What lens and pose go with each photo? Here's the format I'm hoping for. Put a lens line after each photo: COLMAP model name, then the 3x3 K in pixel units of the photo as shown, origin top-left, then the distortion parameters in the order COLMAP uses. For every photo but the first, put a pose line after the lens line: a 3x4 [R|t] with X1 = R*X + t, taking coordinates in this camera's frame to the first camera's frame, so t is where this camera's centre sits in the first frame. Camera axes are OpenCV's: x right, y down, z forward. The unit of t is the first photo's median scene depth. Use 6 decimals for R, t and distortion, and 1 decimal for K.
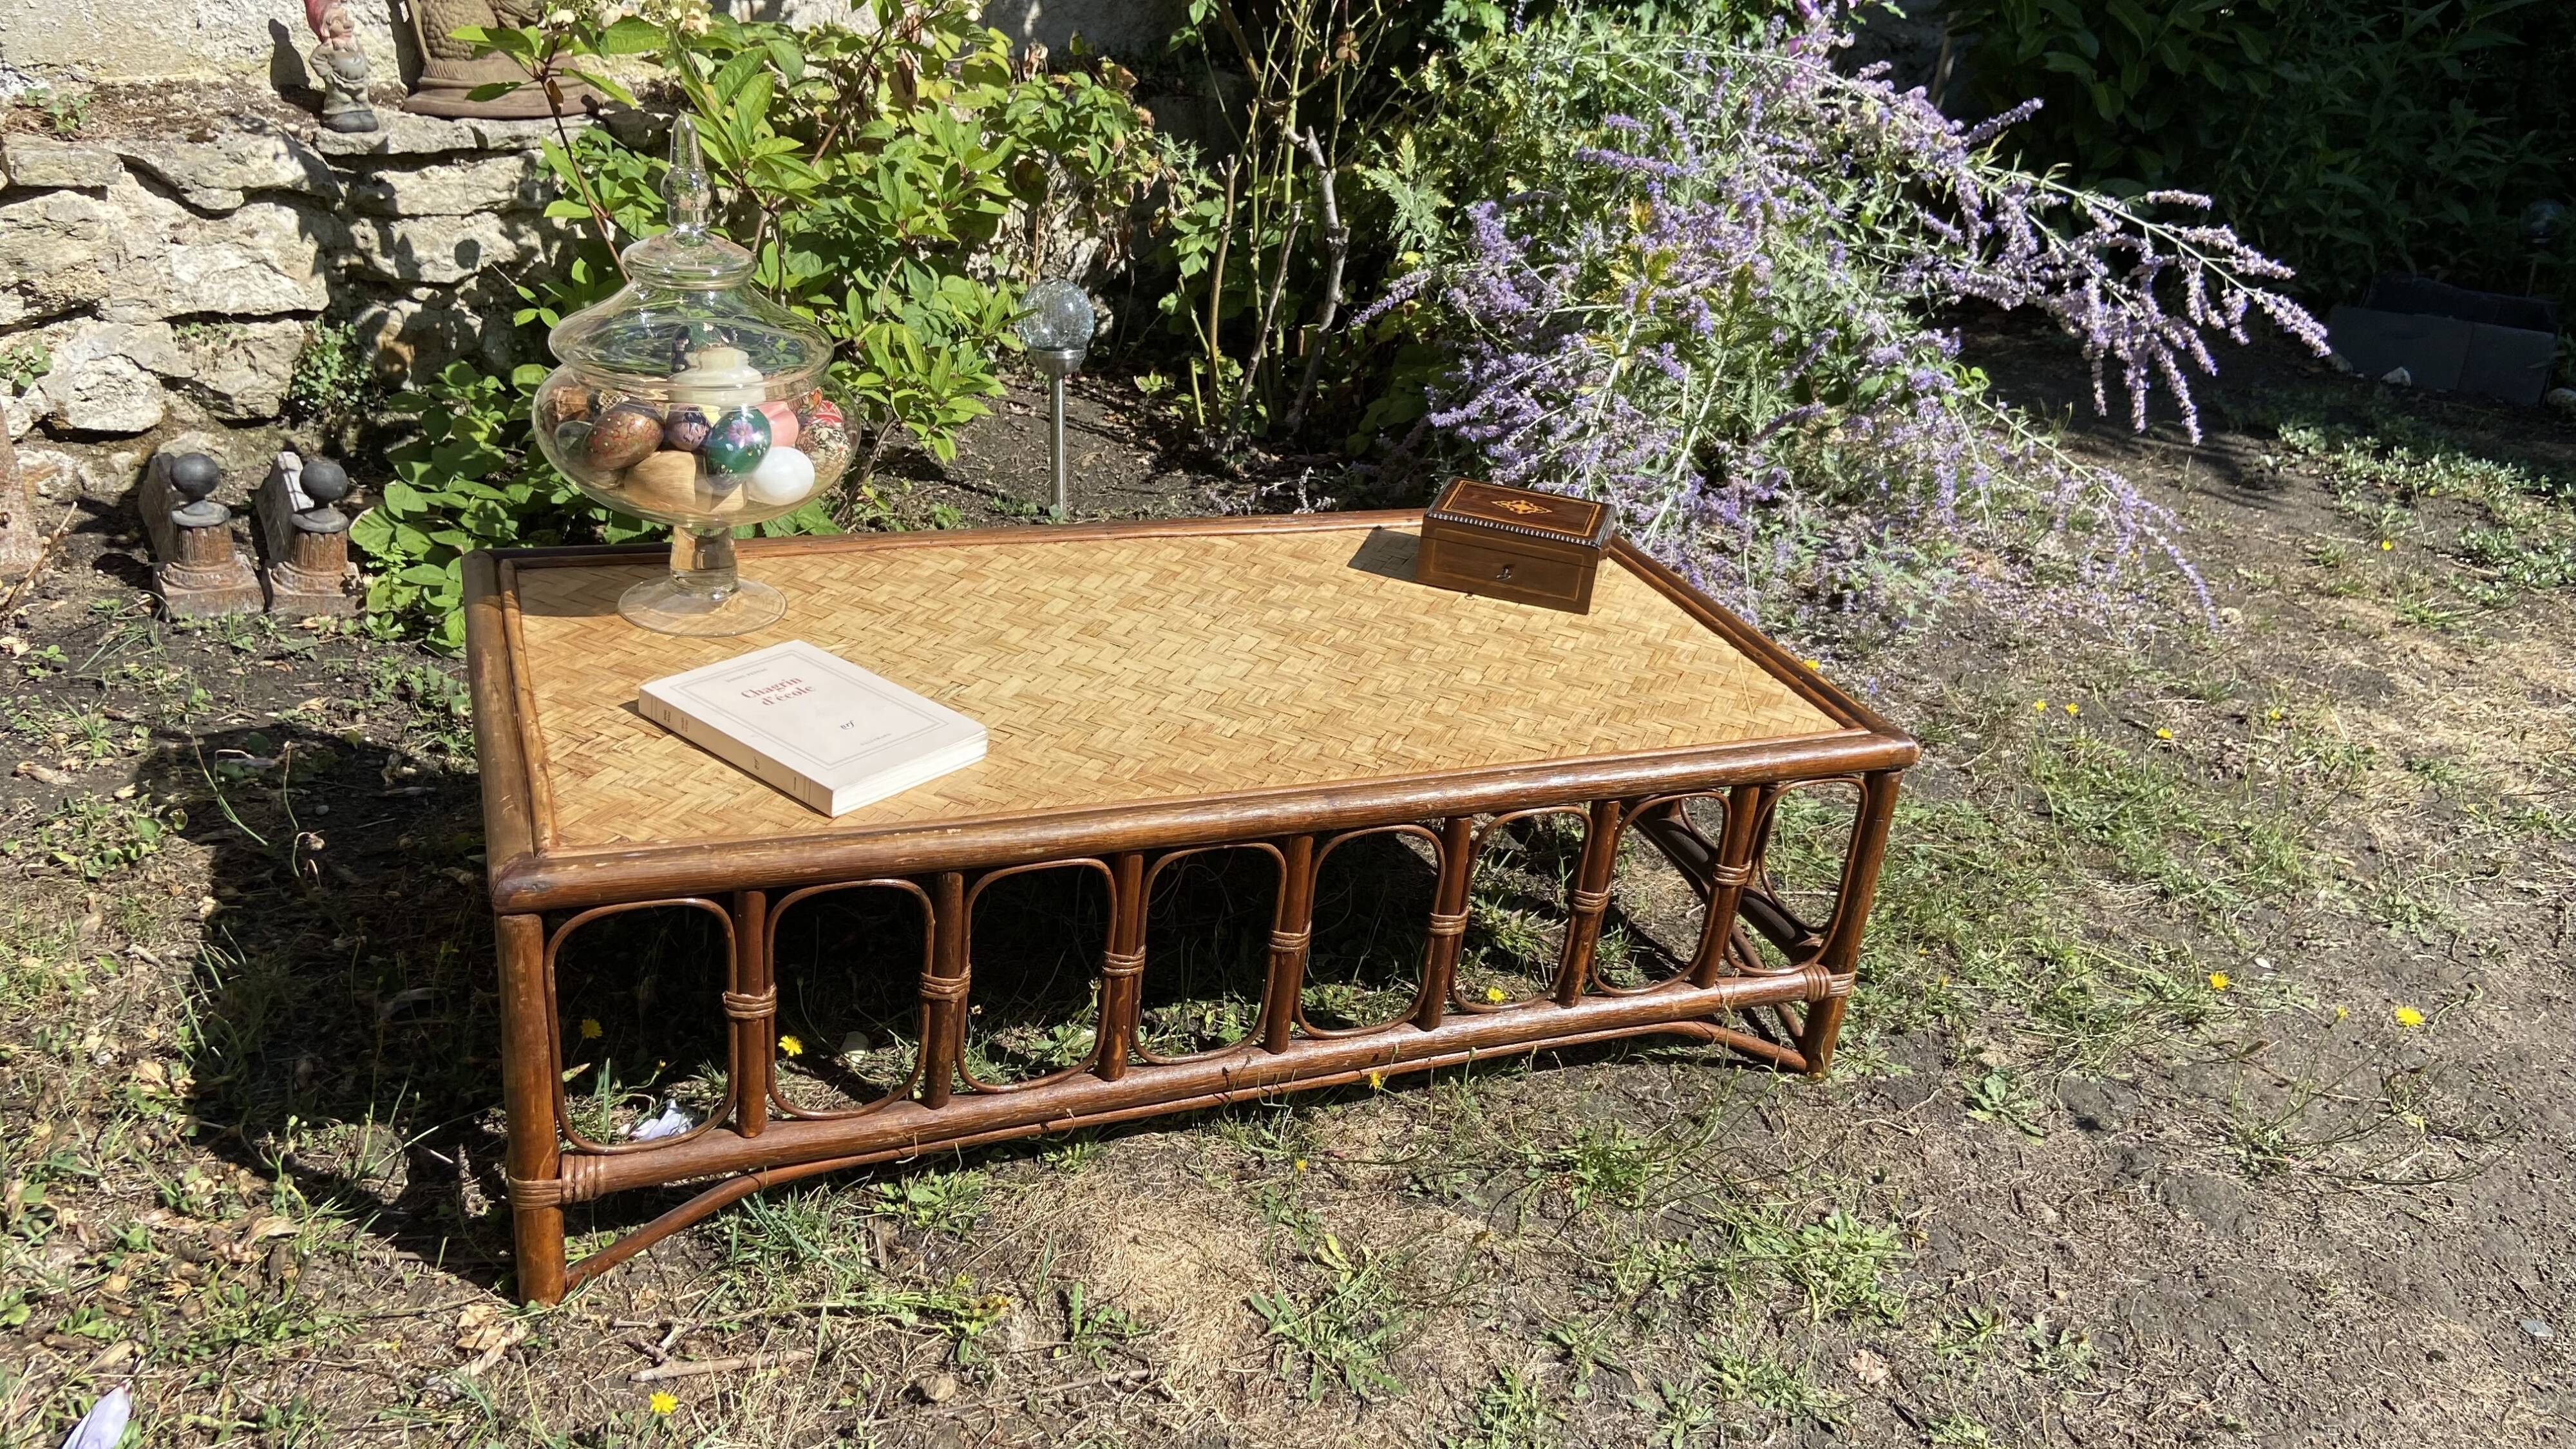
lens RADIAL K [[1945.5, 0, 1275.0], [0, 1945.5, 711.5], [0, 0, 1]] dist [0.117228, -0.154960]
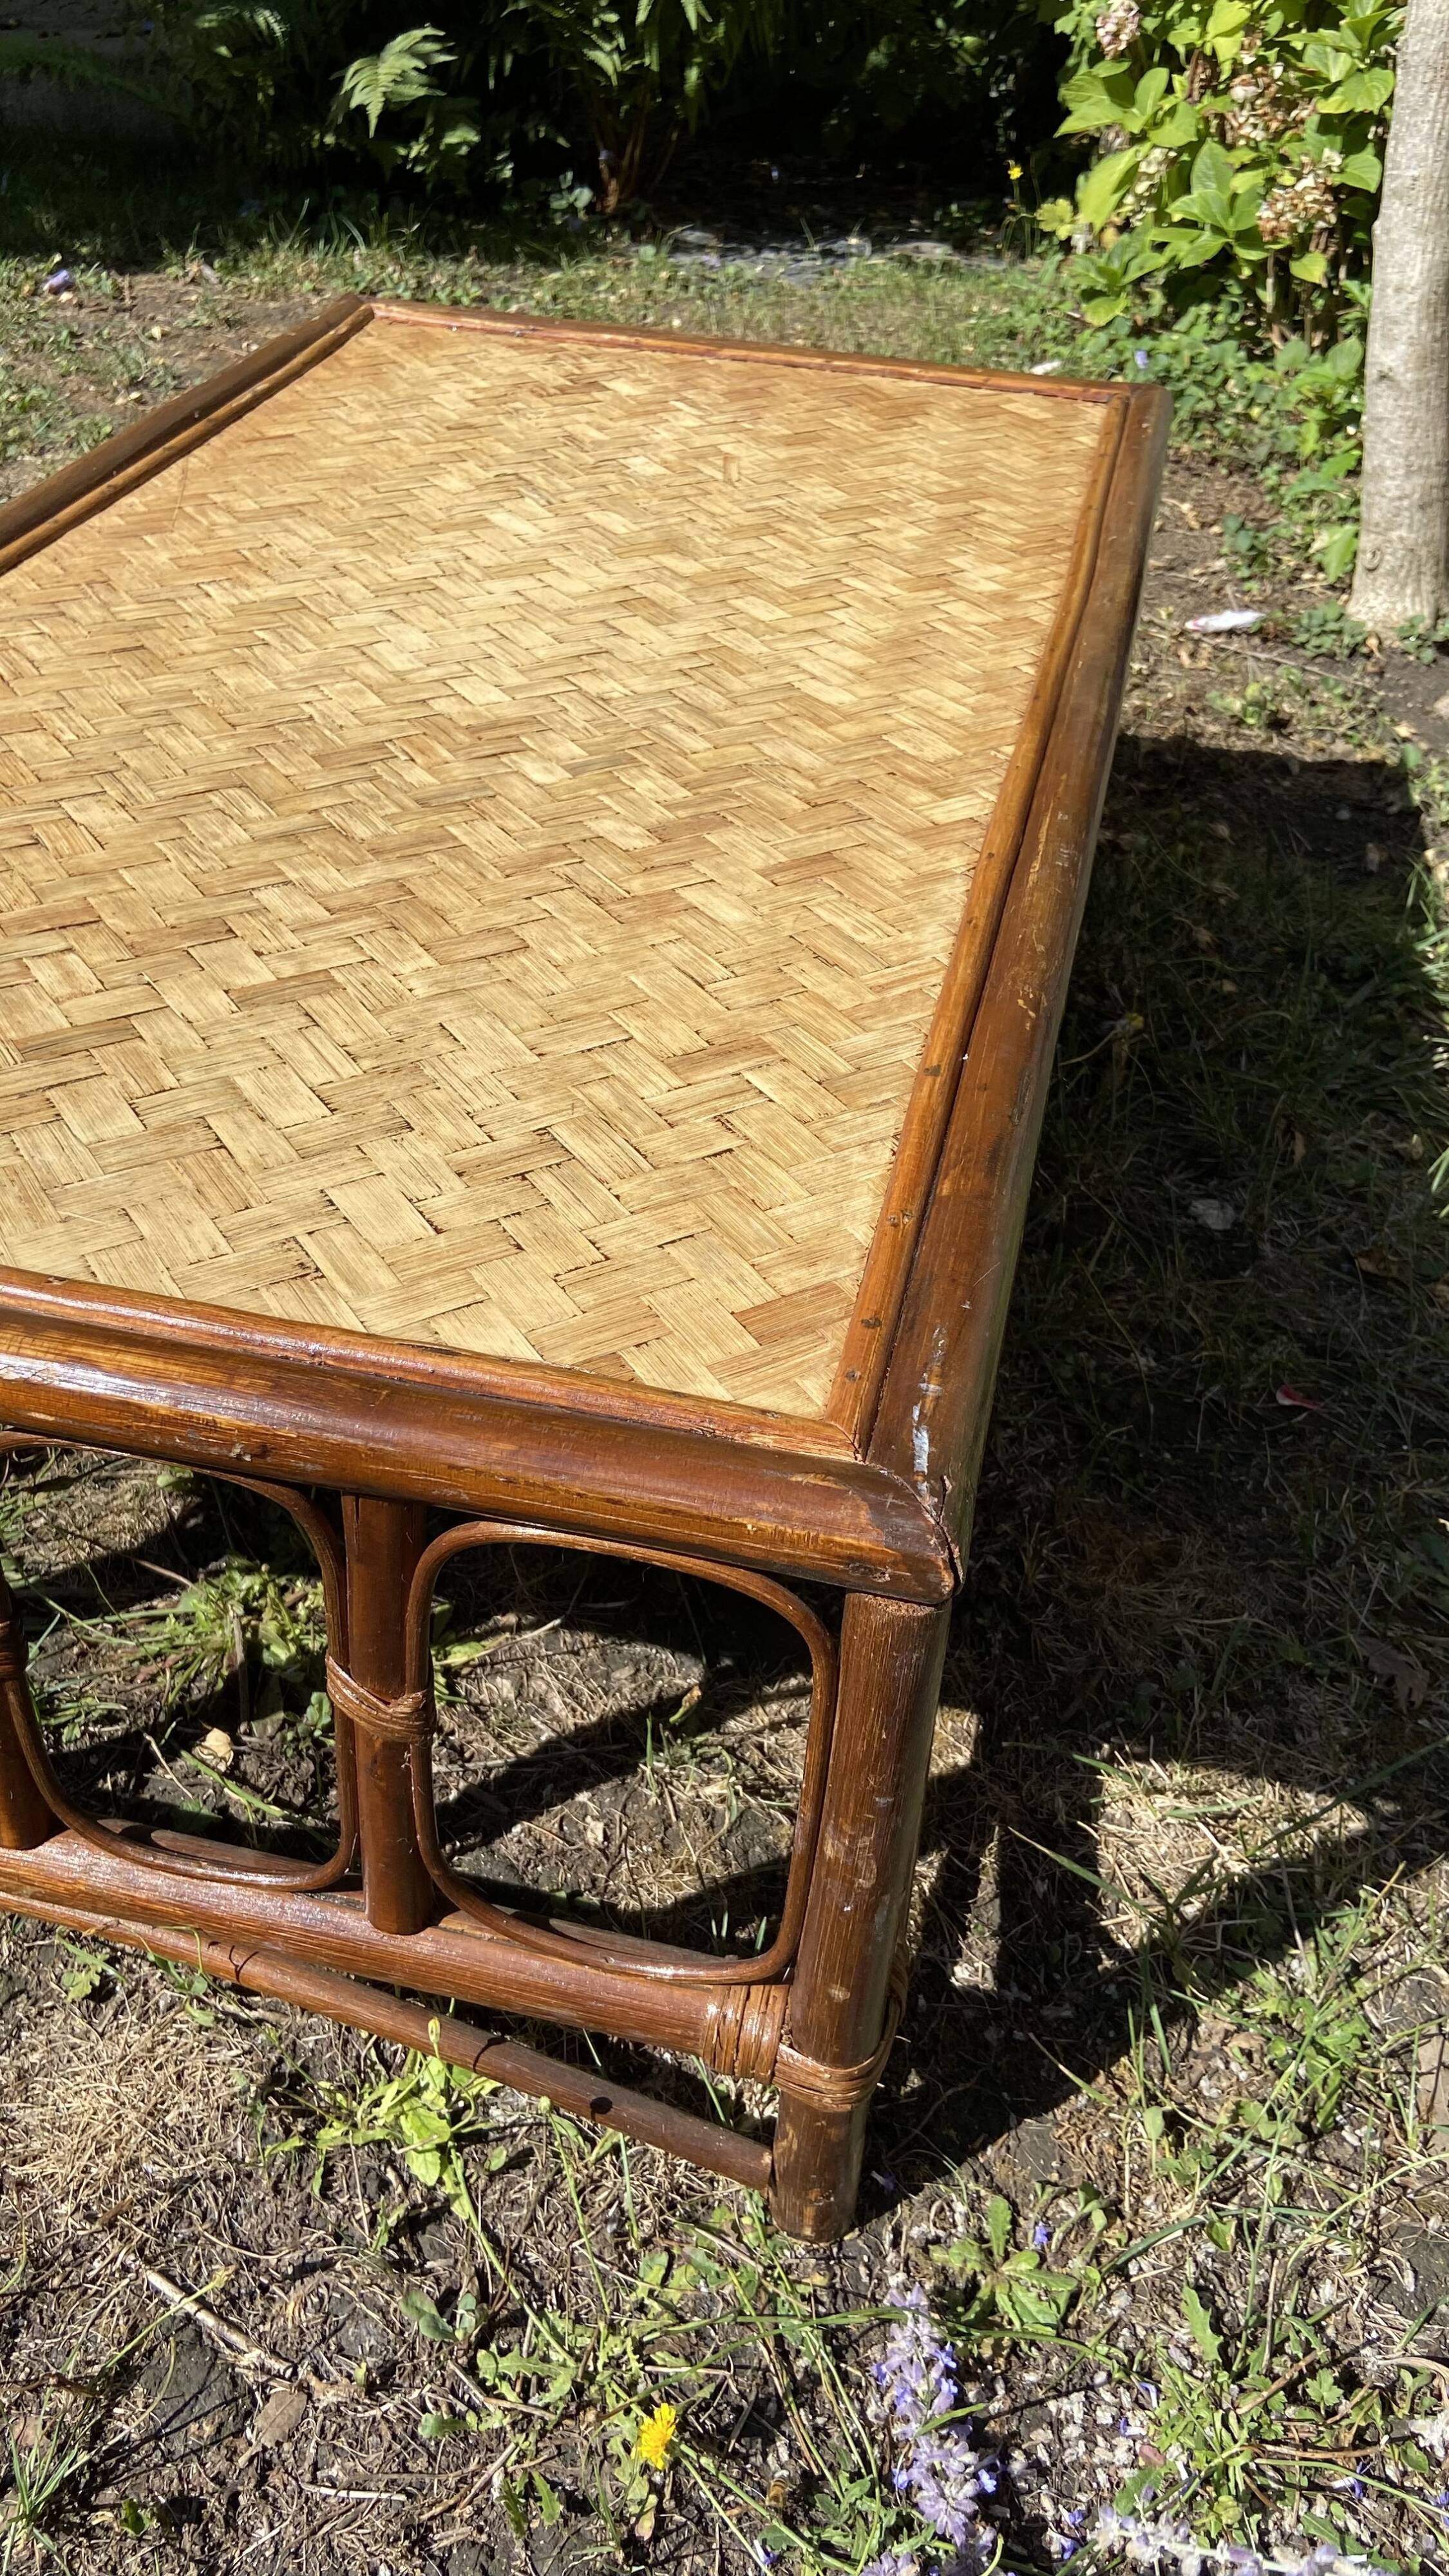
lens RADIAL K [[1945.5, 0, 690.4], [0, 1945.5, 1252.7], [0, 0, 1]] dist [0.117228, -0.154960]
pose [[-0.573589, 0.404450, -0.712332, 0.361547], [-0.431994, 0.589490, 0.682556, -0.307826], [0.695972, 0.699229, -0.163405, 1.144357]]
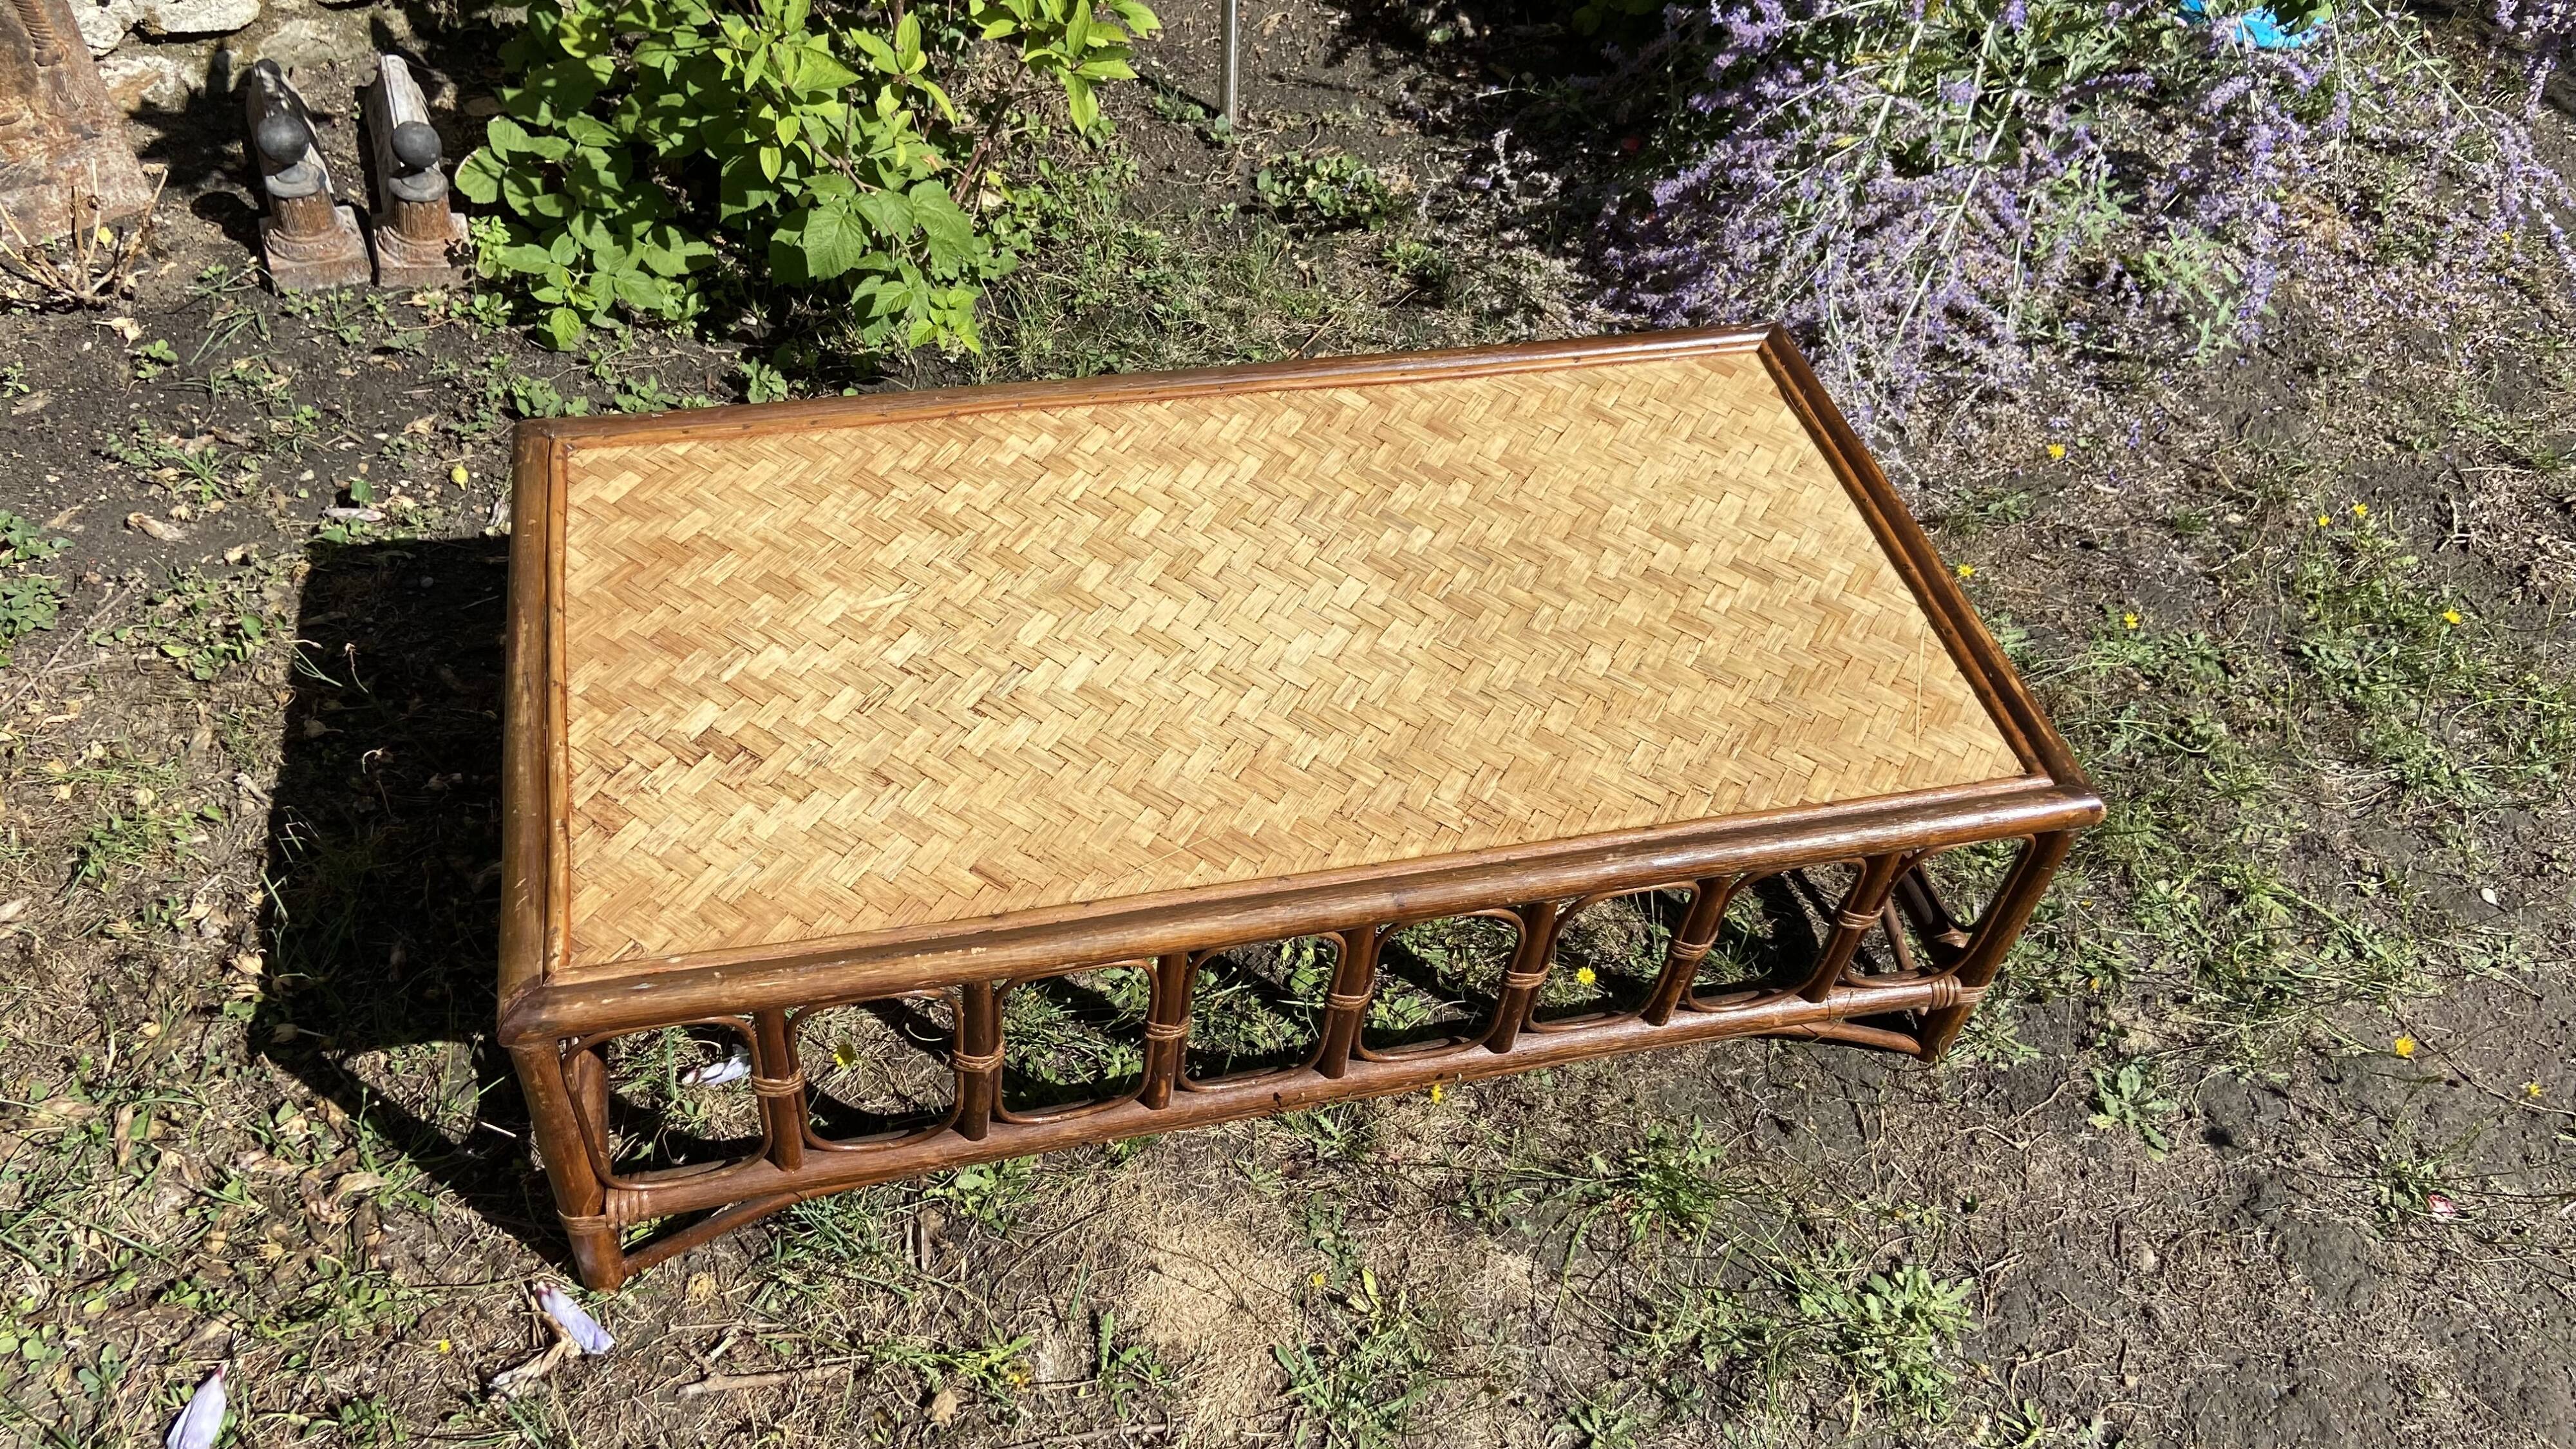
lens RADIAL K [[1945.5, 0, 1253.3], [0, 1945.5, 704.8], [0, 0, 1]] dist [0.117228, -0.154960]
pose [[0.988791, 0.097754, -0.112855, 0.043965], [-0.050996, 0.931528, 0.360077, -0.285446], [0.140327, -0.350286, 0.926071, 0.137466]]
